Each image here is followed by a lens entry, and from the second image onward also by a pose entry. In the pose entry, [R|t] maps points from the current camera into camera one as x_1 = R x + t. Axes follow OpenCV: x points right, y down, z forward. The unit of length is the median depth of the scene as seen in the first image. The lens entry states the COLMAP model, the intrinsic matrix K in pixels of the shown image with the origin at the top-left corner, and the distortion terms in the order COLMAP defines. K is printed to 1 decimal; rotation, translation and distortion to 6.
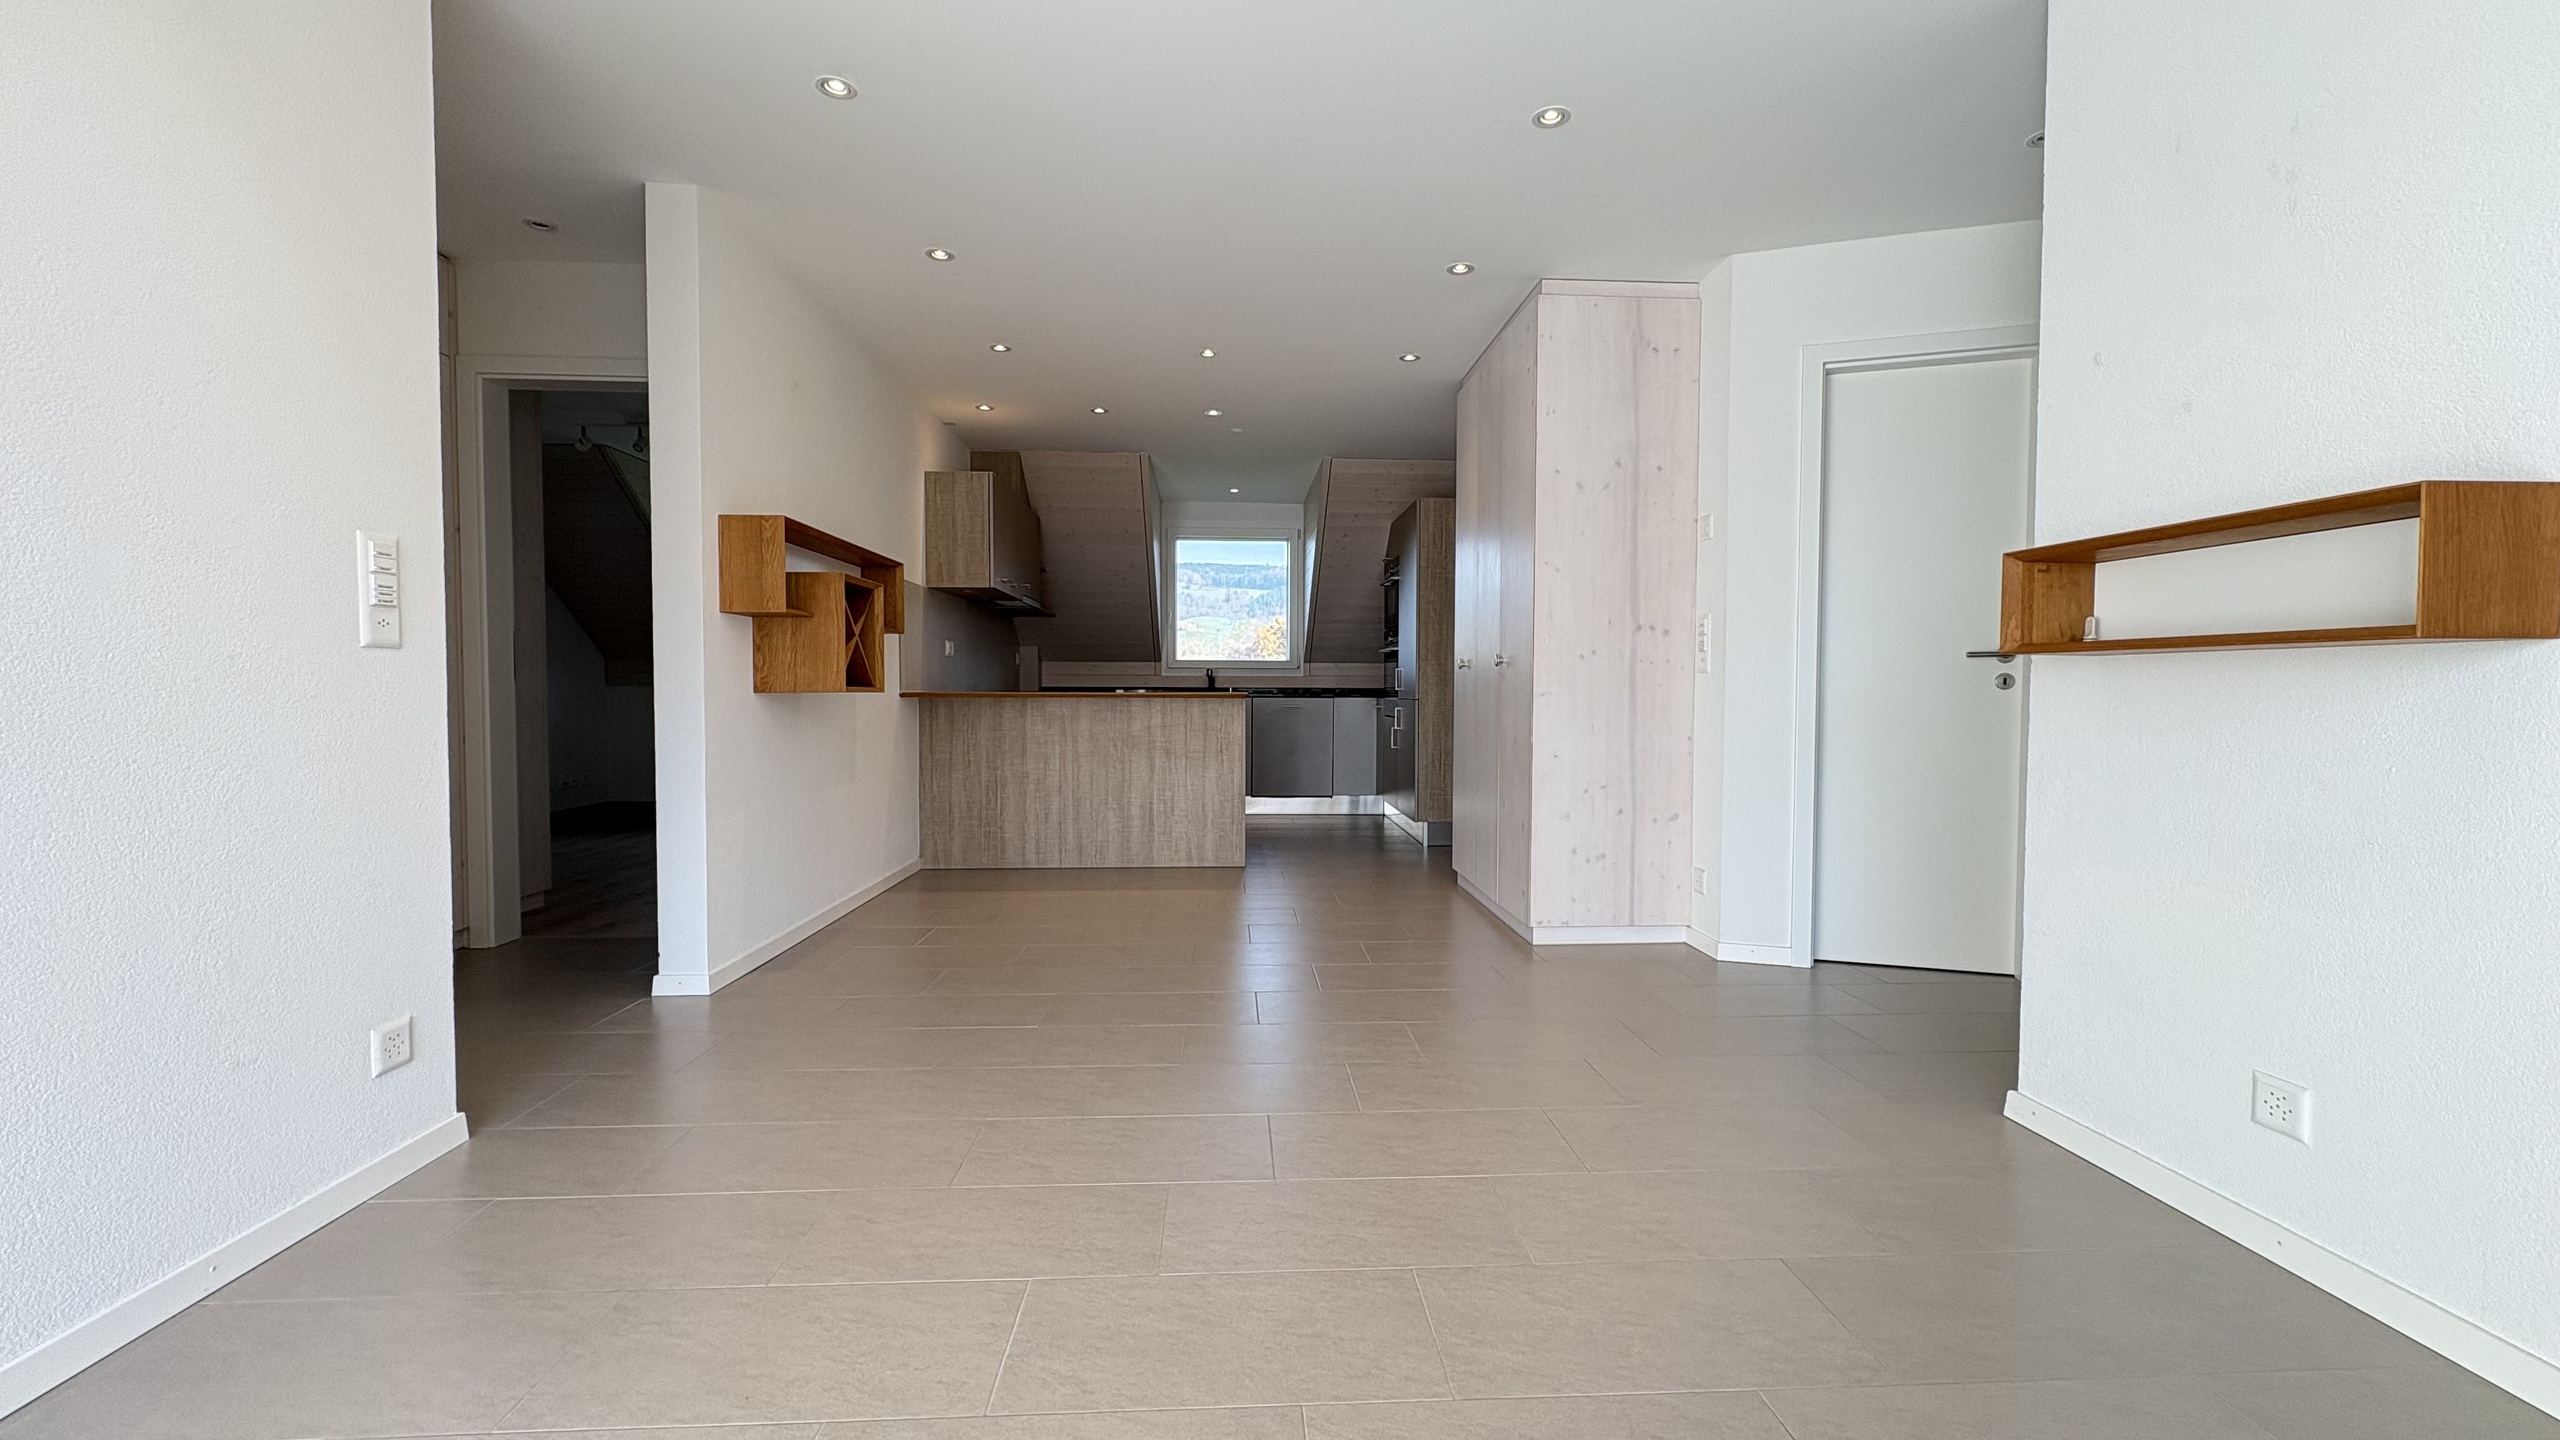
lens RADIAL K [[1016.4, 0, 1281.6], [0, 1016.4, 724.9], [0, 0, 1]] dist [-0.001167, 0.000275]
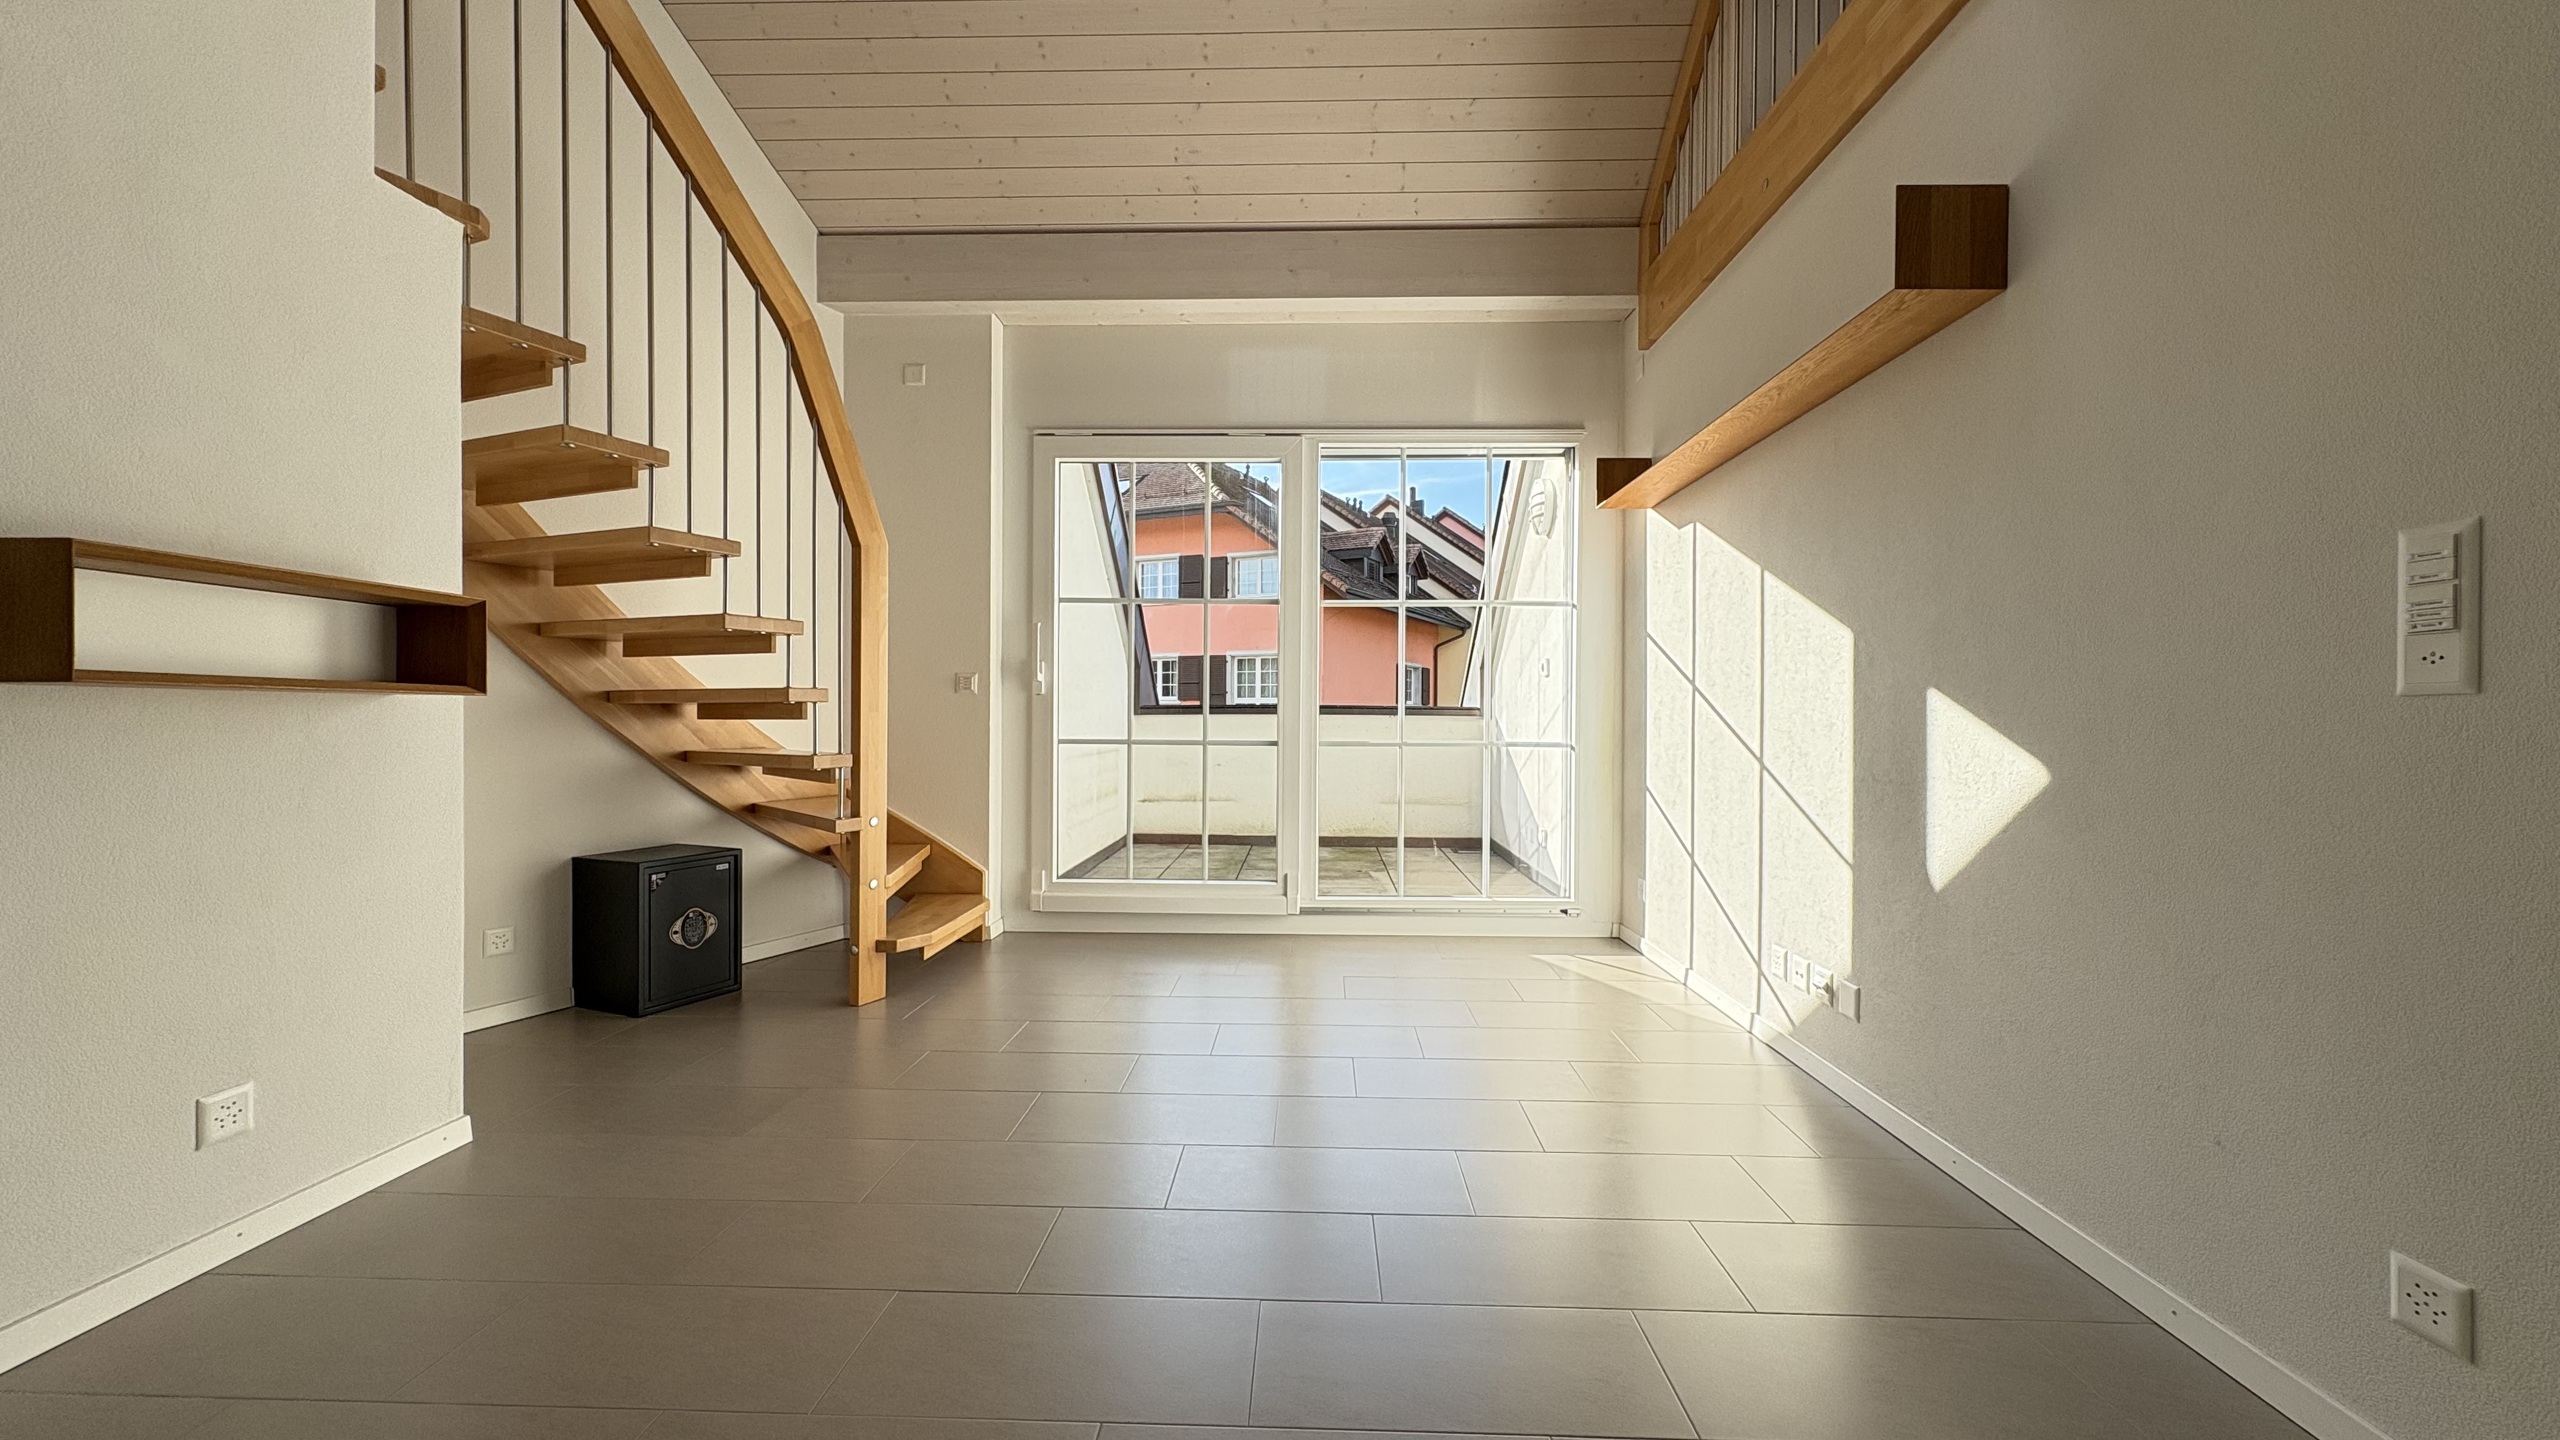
lens RADIAL K [[1016.4, 0, 1281.6], [0, 1016.4, 724.9], [0, 0, 1]] dist [-0.001167, 0.000275]
pose [[-0.995823, -0.012934, 0.090380, -0.071559], [-0.009201, 0.999092, 0.041603, -0.027902], [-0.090836, 0.040597, -0.995038, 0.622082]]
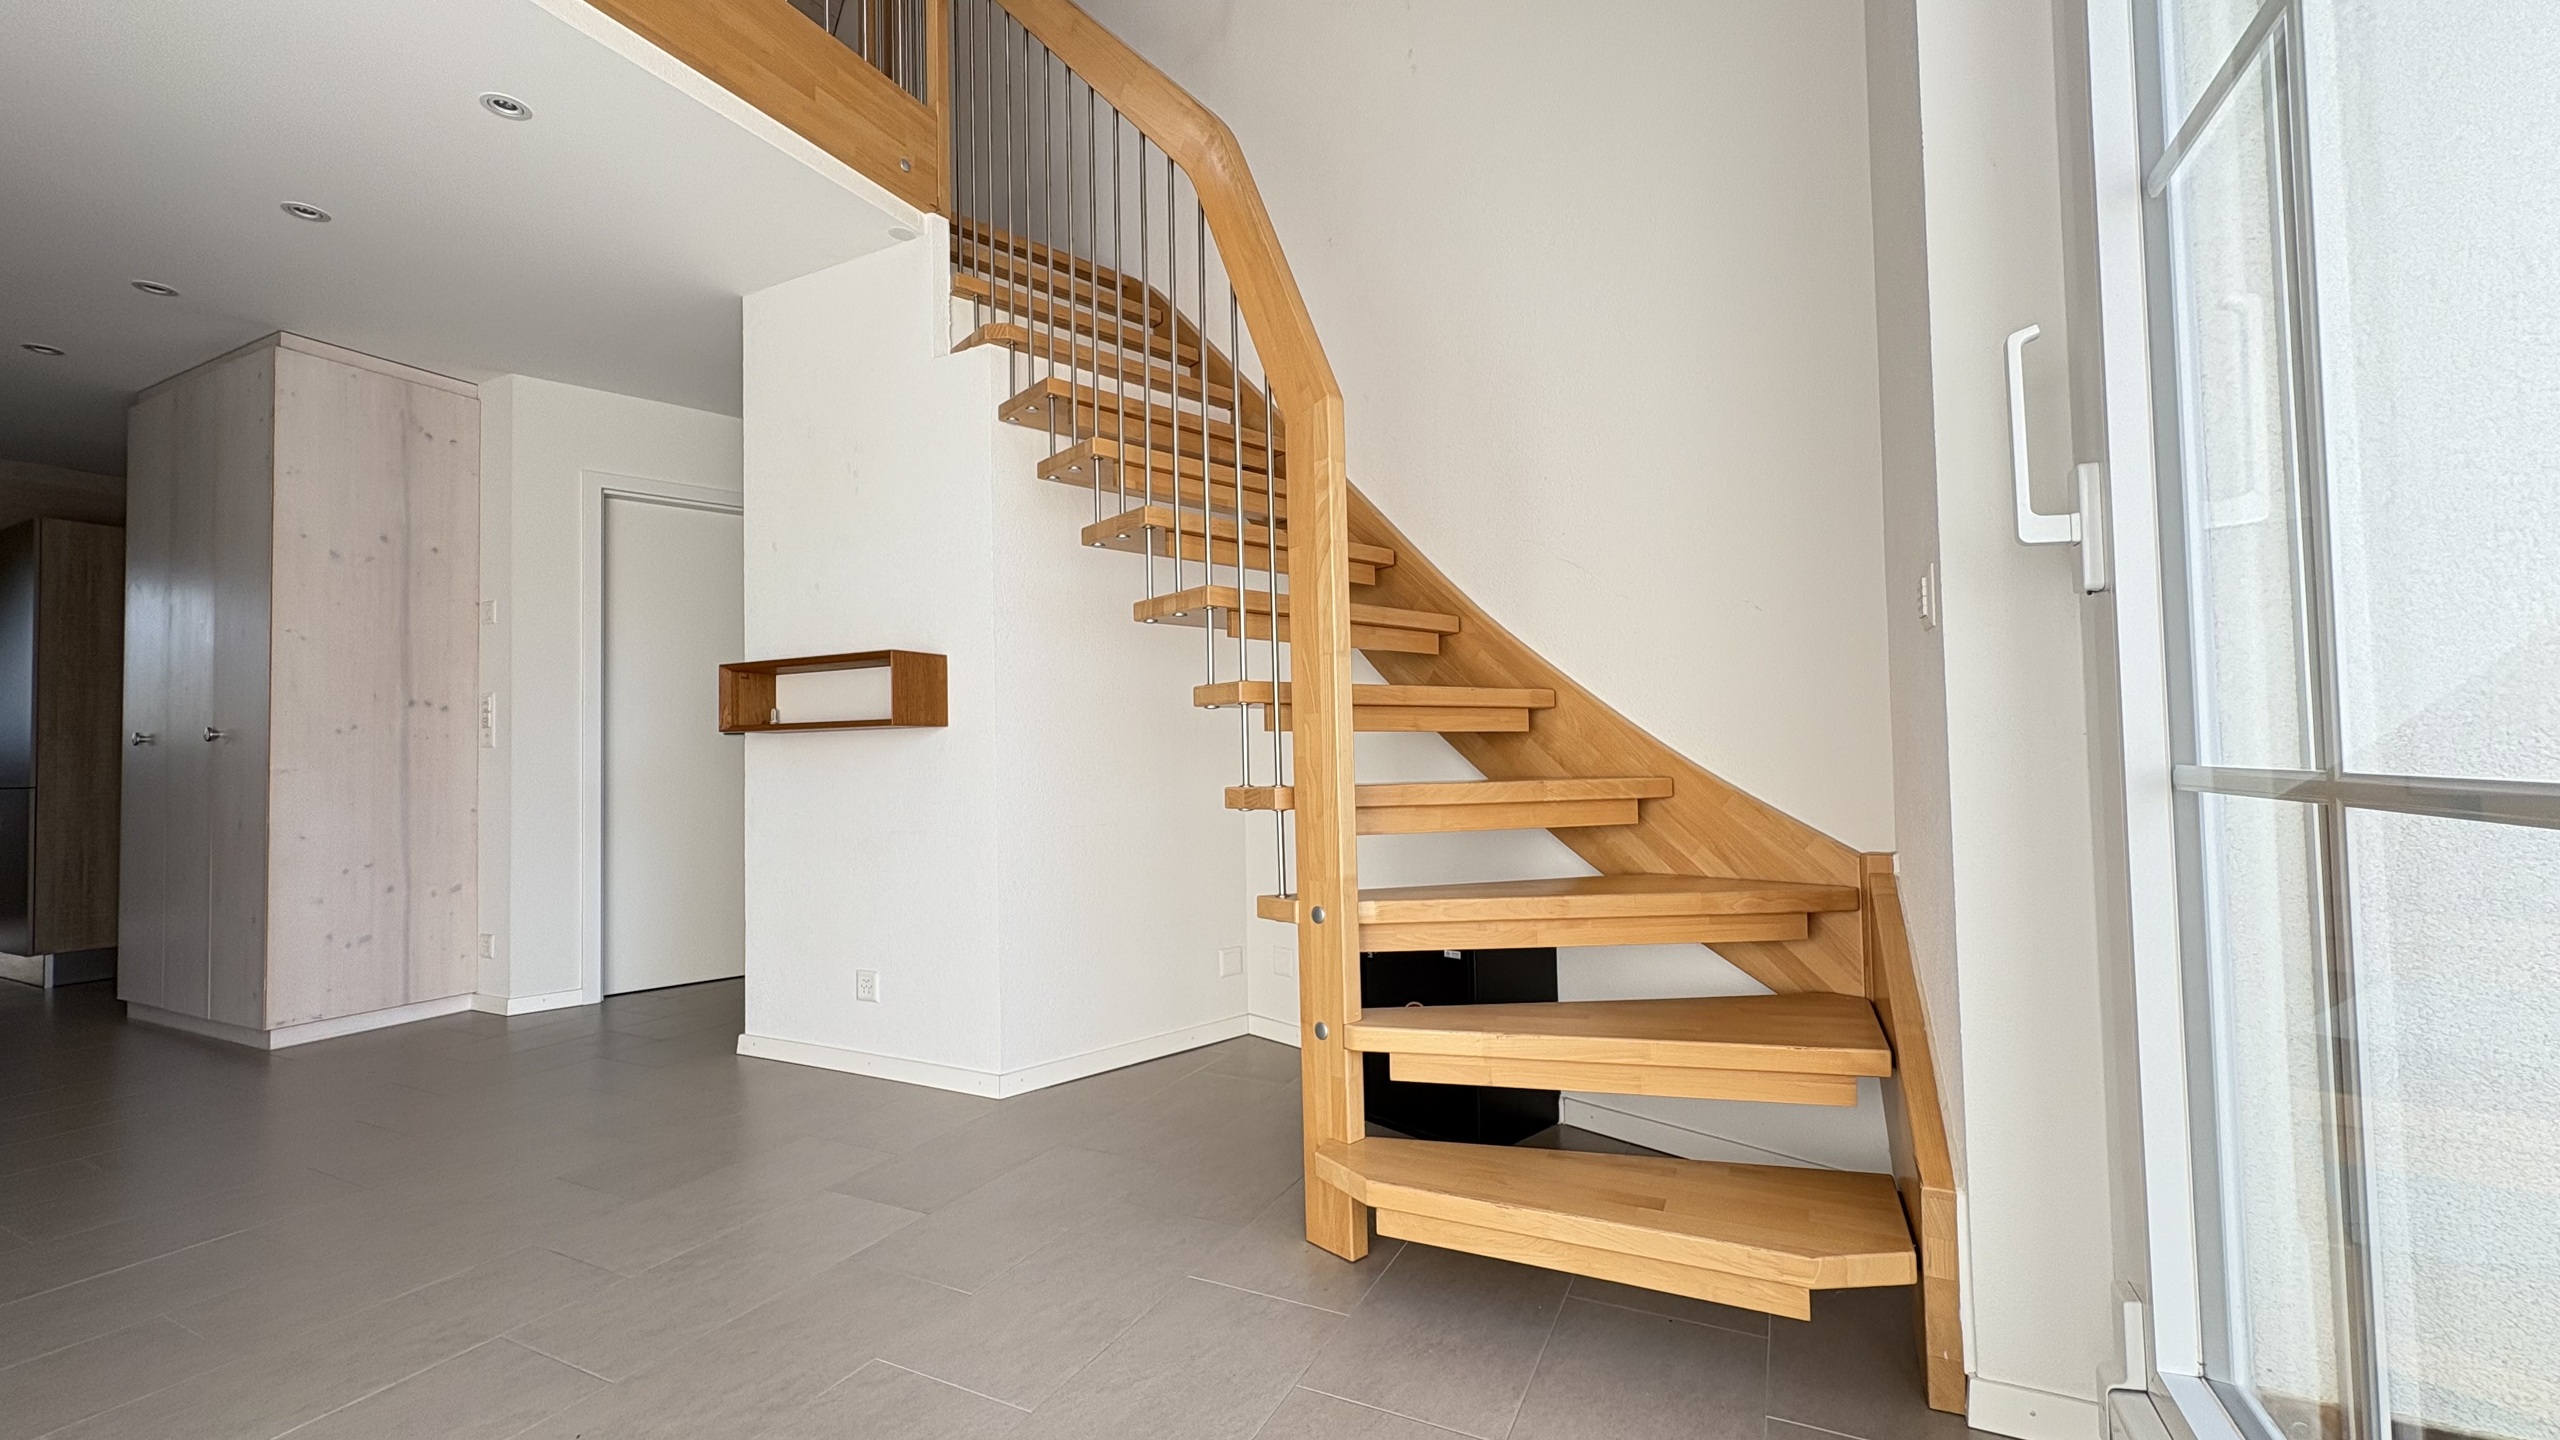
lens RADIAL K [[1009.9, 0, 1284.0], [0, 1009.9, 725.9], [0, 0, 1]] dist [-0.001541, -0.000123]
pose [[0.492080, 0.014852, 0.870423, -0.061133], [0.051335, 0.997620, -0.046043, 0.011385], [-0.869035, 0.067340, 0.490146, -0.157646]]
